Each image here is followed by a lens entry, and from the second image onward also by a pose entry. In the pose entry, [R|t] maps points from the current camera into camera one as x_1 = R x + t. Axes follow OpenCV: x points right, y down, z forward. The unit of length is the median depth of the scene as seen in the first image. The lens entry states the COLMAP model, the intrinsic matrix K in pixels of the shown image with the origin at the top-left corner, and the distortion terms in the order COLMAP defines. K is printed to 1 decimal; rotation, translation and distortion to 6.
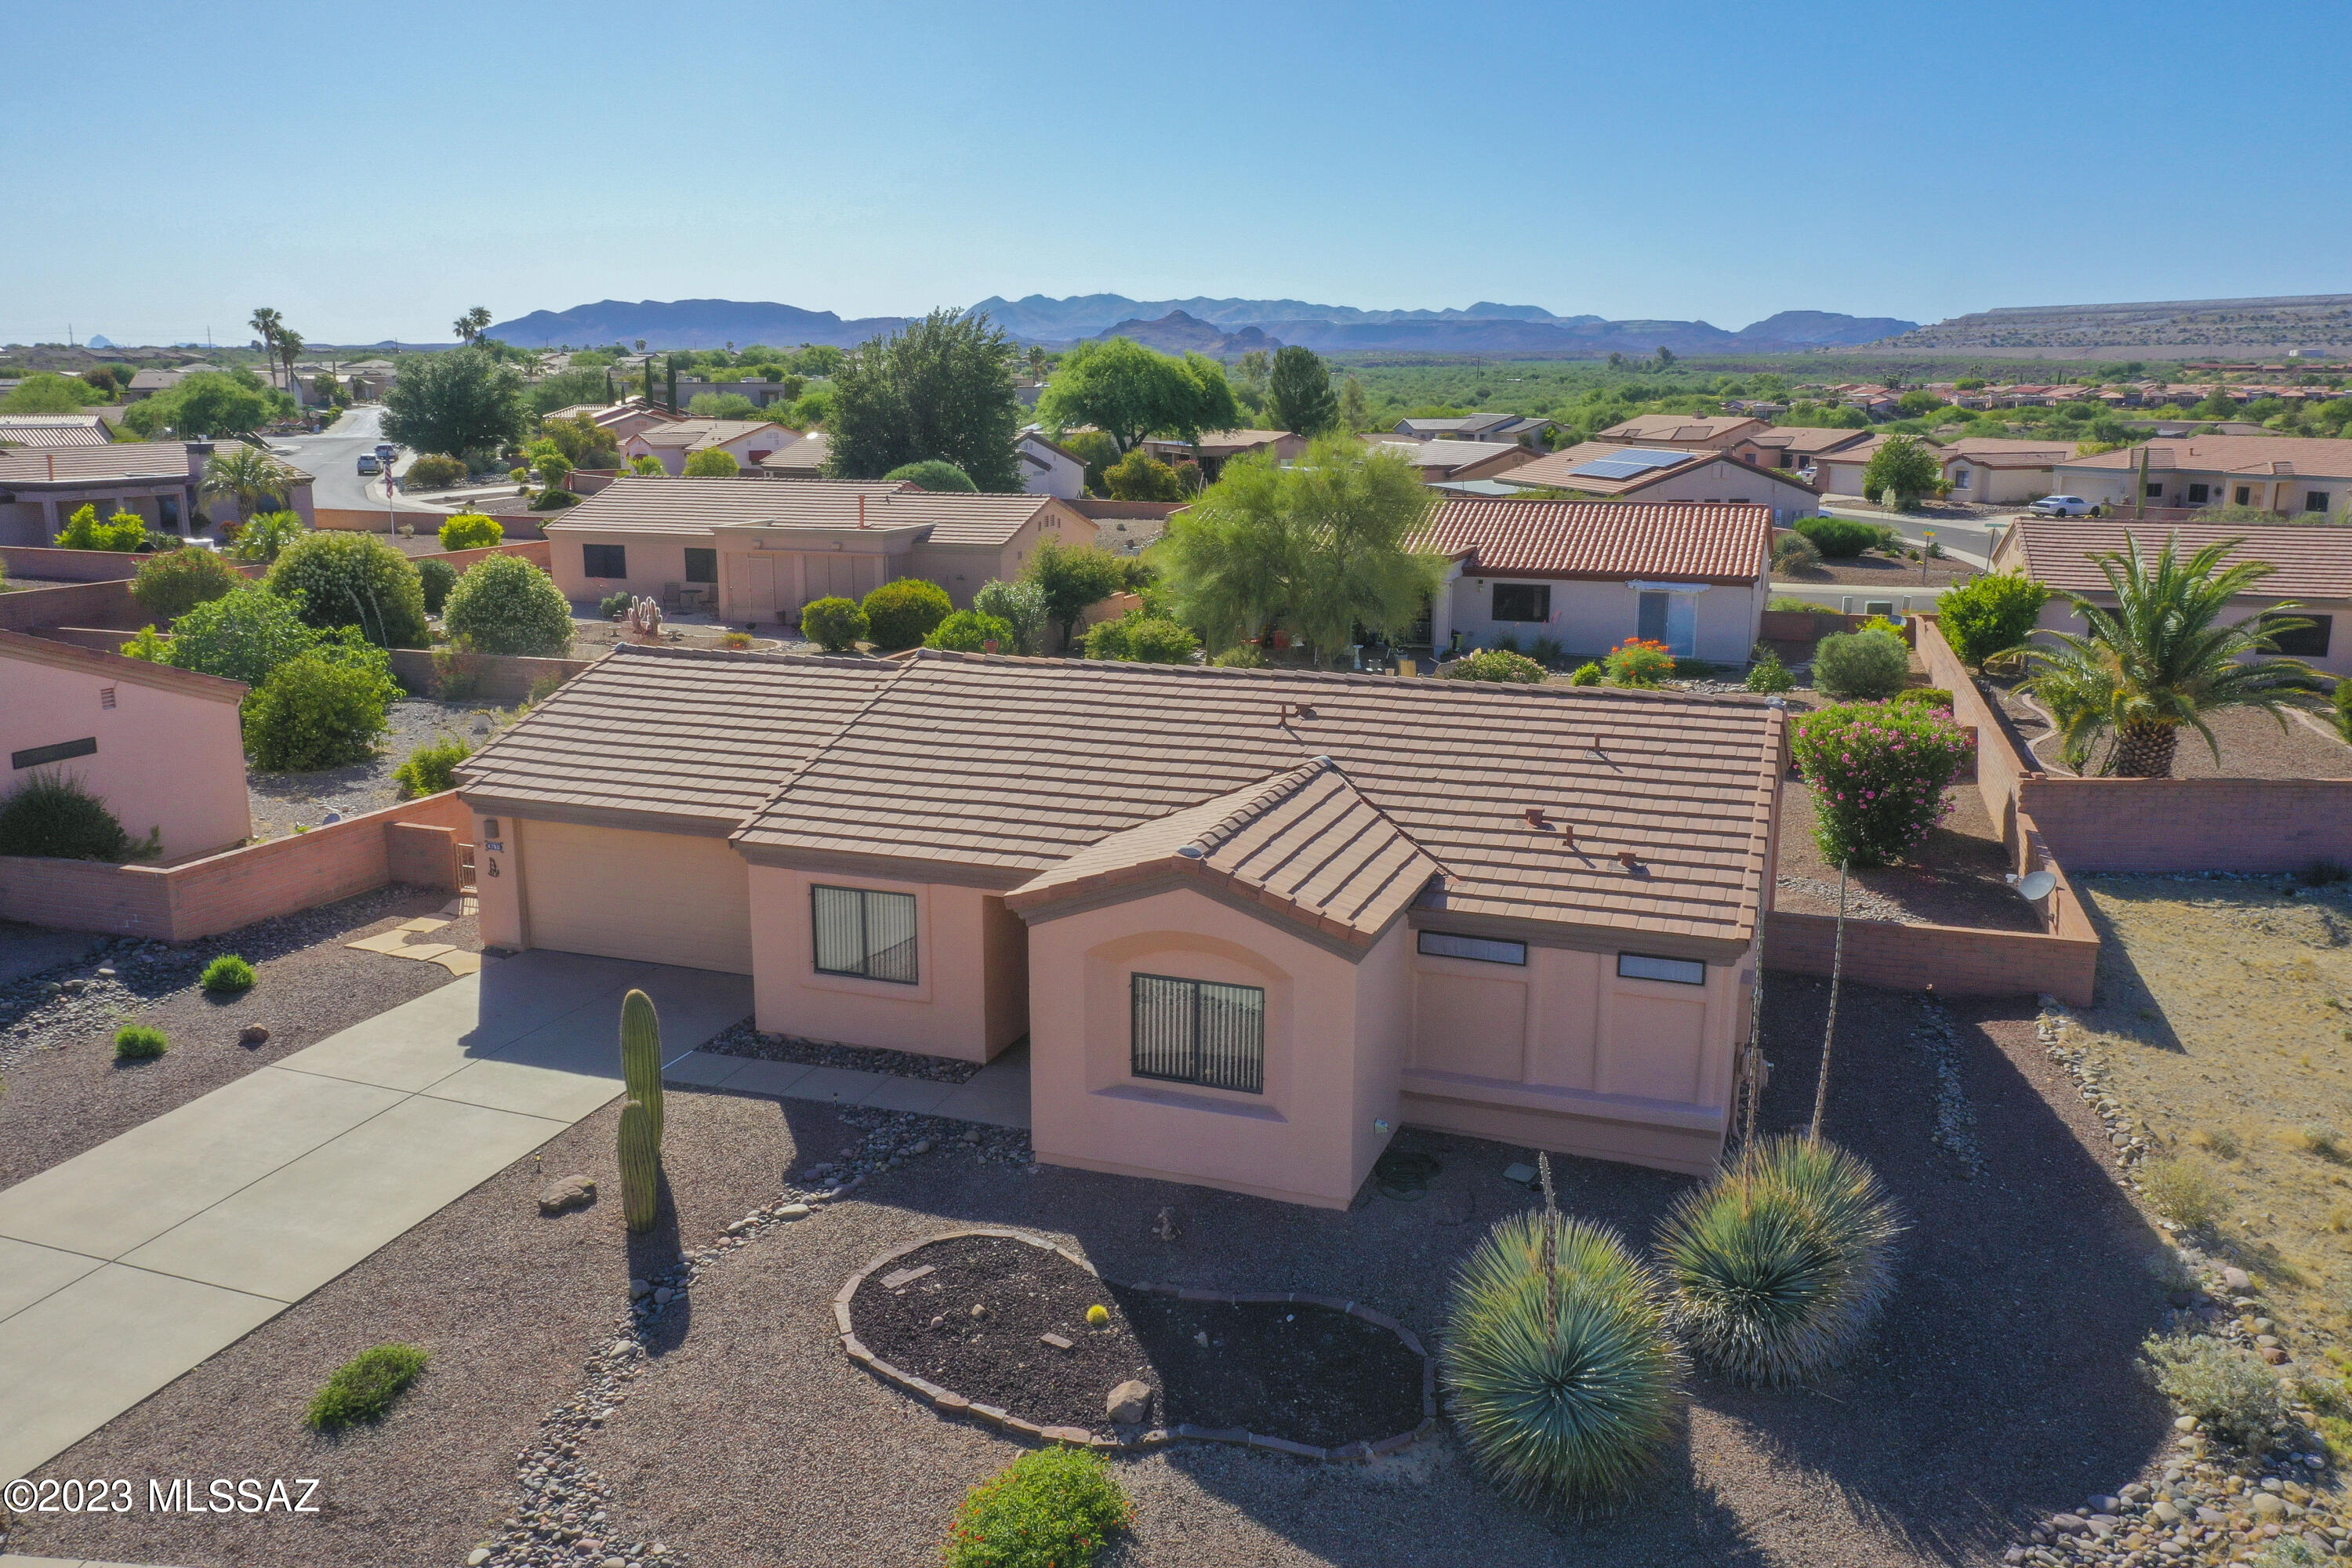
lens RADIAL K [[1834.8, 0, 1165.1], [0, 1834.8, 788.5], [0, 0, 1]] dist [-0.025068, -0.007830]
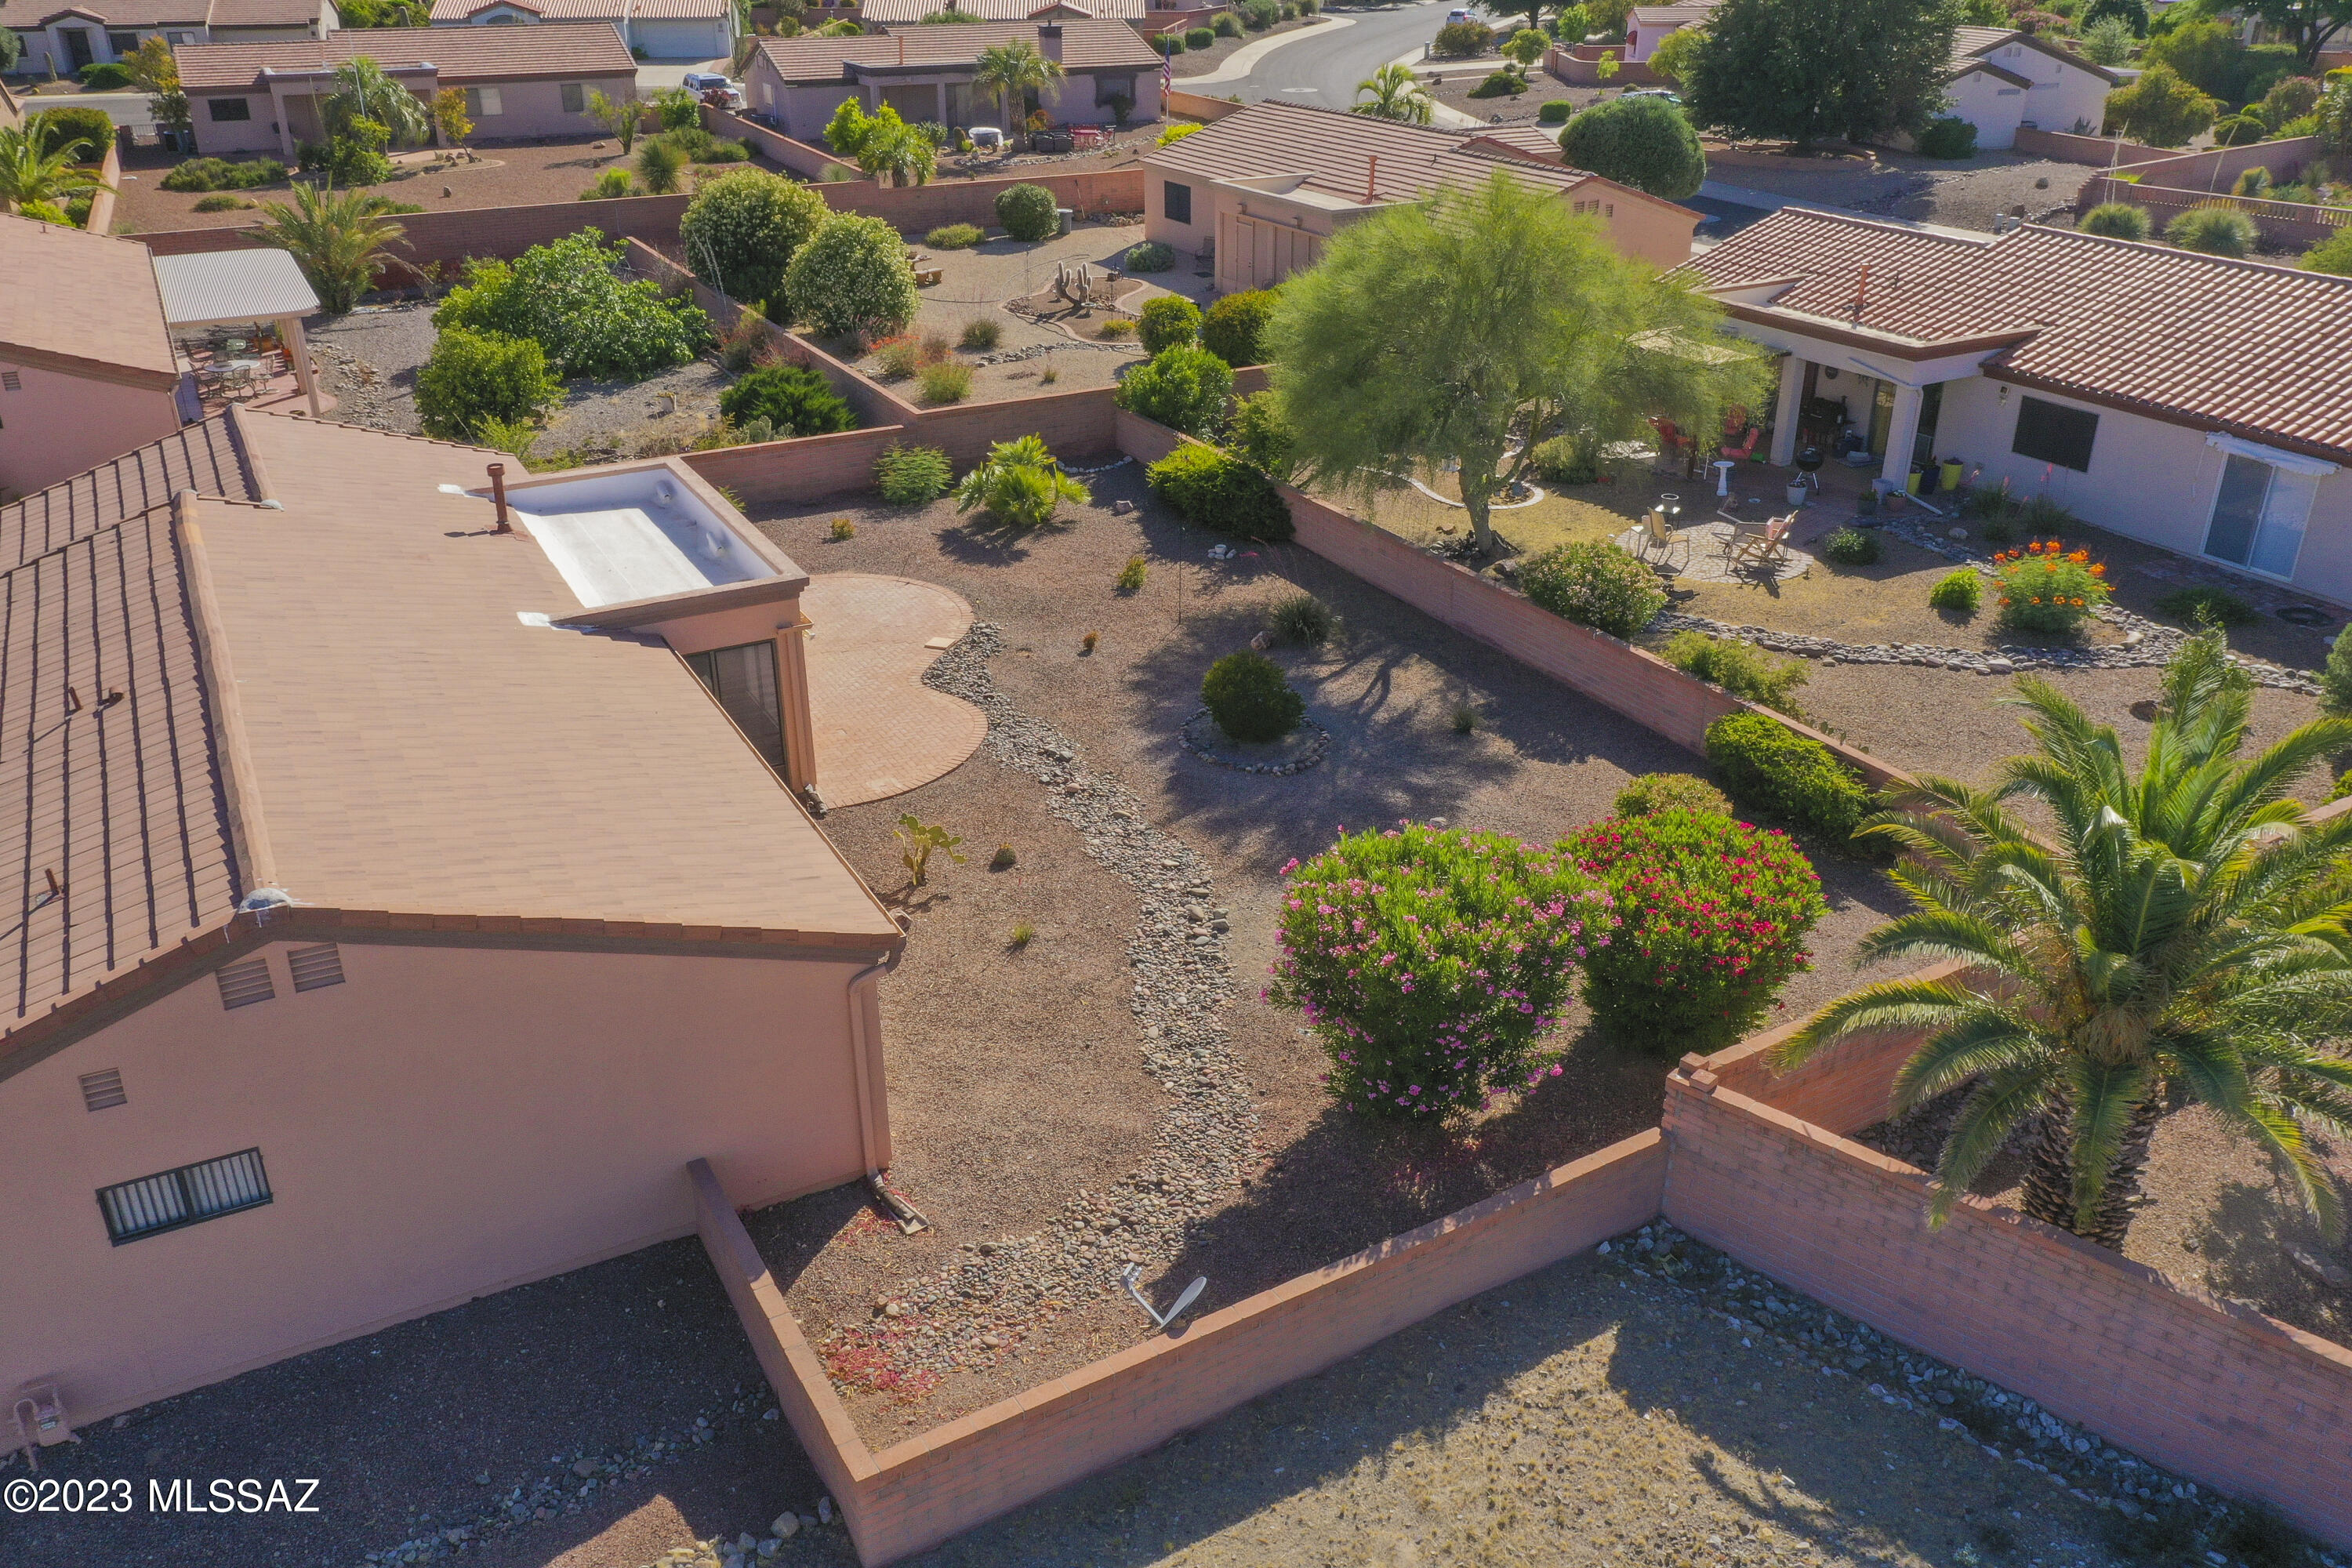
lens RADIAL K [[1834.8, 0, 1165.1], [0, 1834.8, 788.5], [0, 0, 1]] dist [-0.025068, -0.007830]
pose [[0.754077, 0.287294, -0.590619, 0.884483], [-0.138188, 0.948527, 0.284959, -0.290049], [0.642085, -0.133265, 0.754962, 0.712448]]
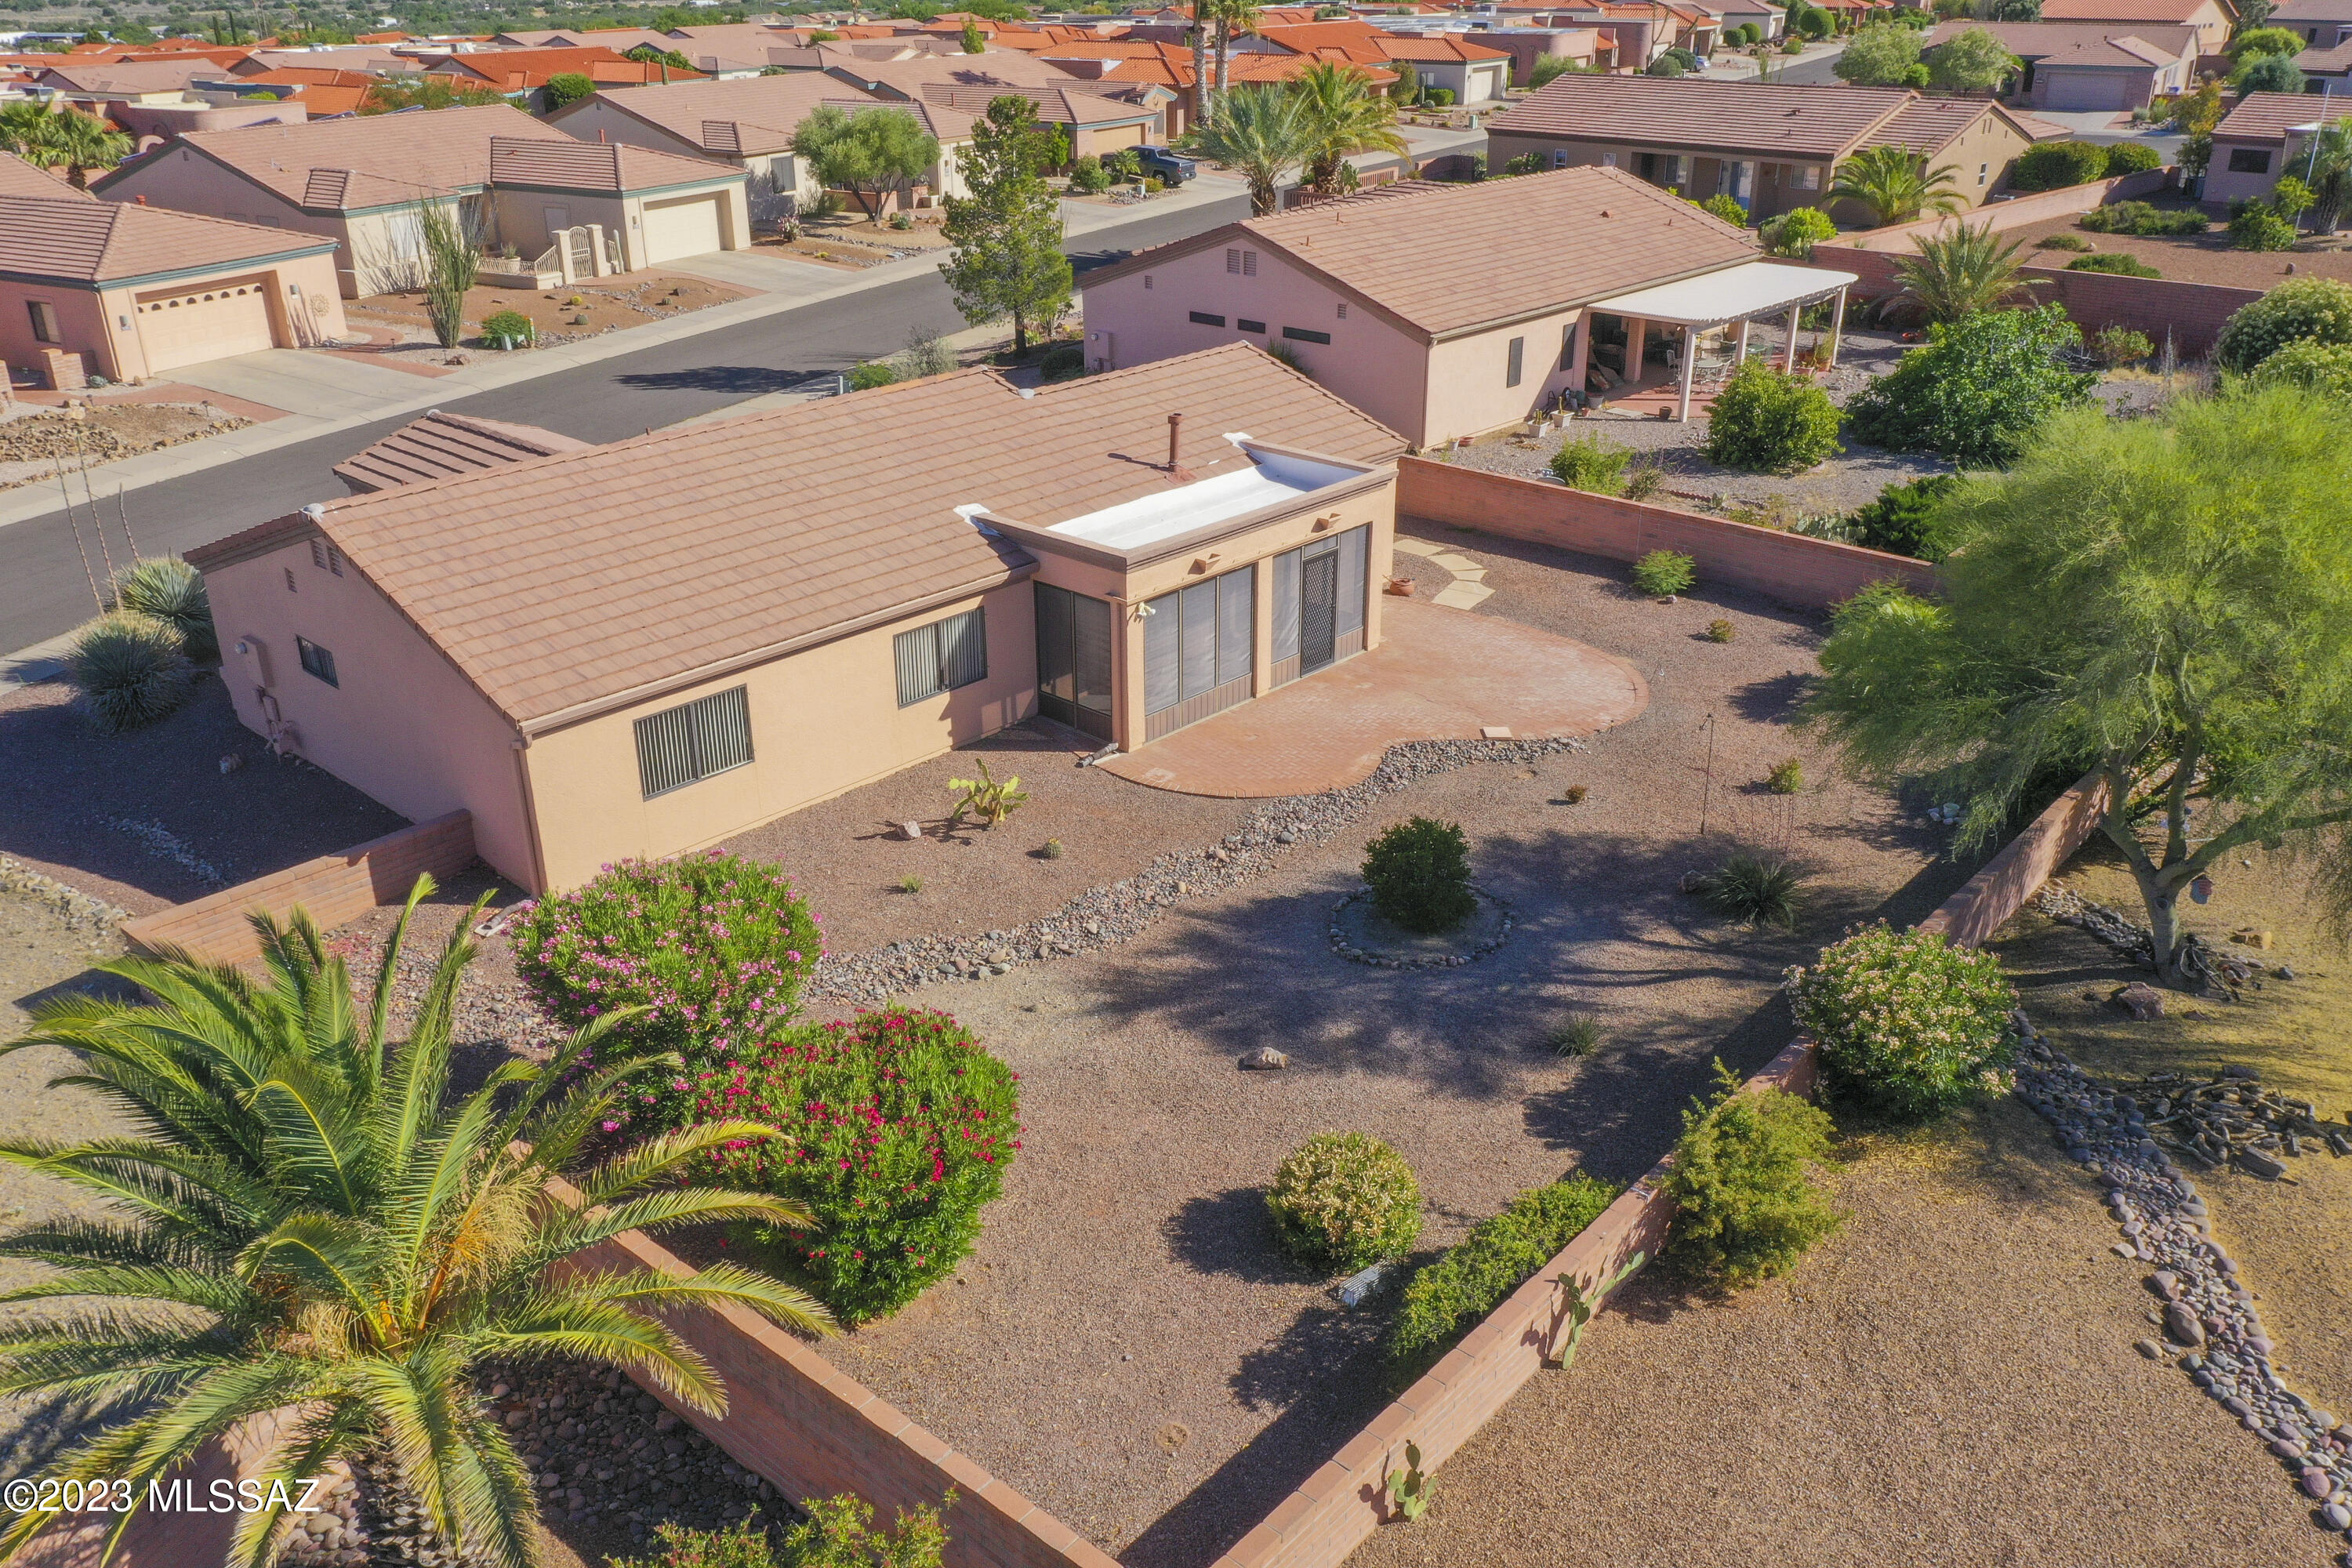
lens RADIAL K [[1834.8, 0, 1165.1], [0, 1834.8, 788.5], [0, 0, 1]] dist [-0.025068, -0.007830]
pose [[-0.378612, 0.389678, -0.839526, 1.082411], [-0.189663, 0.855138, 0.482459, -0.507843], [0.905915, 0.341891, -0.249858, 1.724416]]
